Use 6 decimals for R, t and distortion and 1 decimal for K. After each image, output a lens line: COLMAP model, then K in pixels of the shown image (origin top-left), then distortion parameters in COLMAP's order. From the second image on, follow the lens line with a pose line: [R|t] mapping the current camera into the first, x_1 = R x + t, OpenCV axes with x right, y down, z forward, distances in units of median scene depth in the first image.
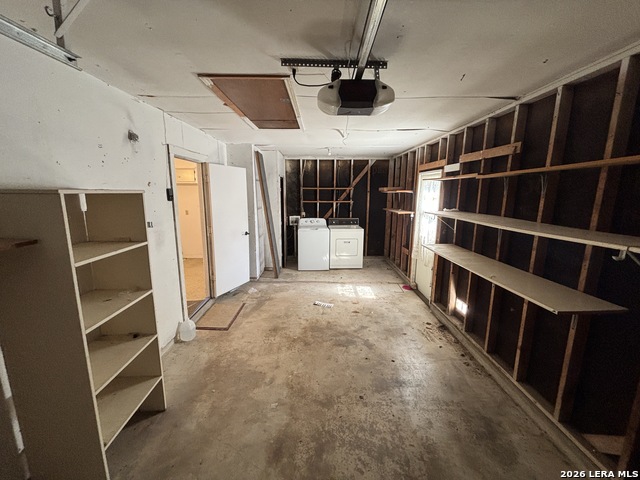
lens RADIAL K [[258.1, 0, 320.0], [0, 258.1, 237.4], [0, 0, 1]] dist [0.000178, 0.000442]
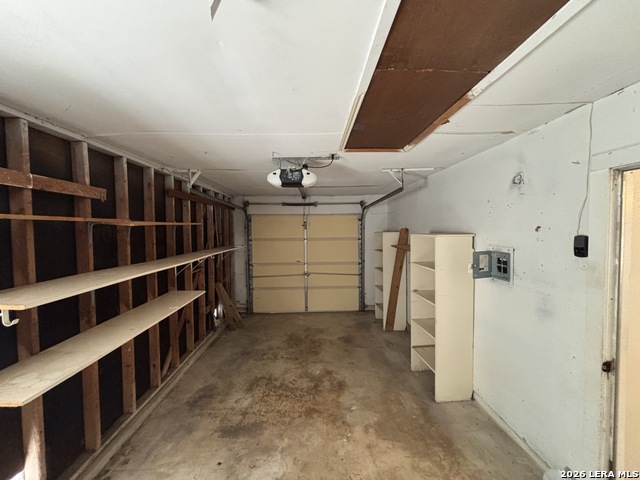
lens RADIAL K [[258.1, 0, 318.9], [0, 258.1, 238.2], [0, 0, 1]] dist [0.000178, 0.000442]
pose [[-0.999725, 0.007201, -0.022323, 0.009039], [0.002263, 0.976882, 0.213768, -0.382747], [0.023346, 0.213658, -0.976629, 1.925204]]
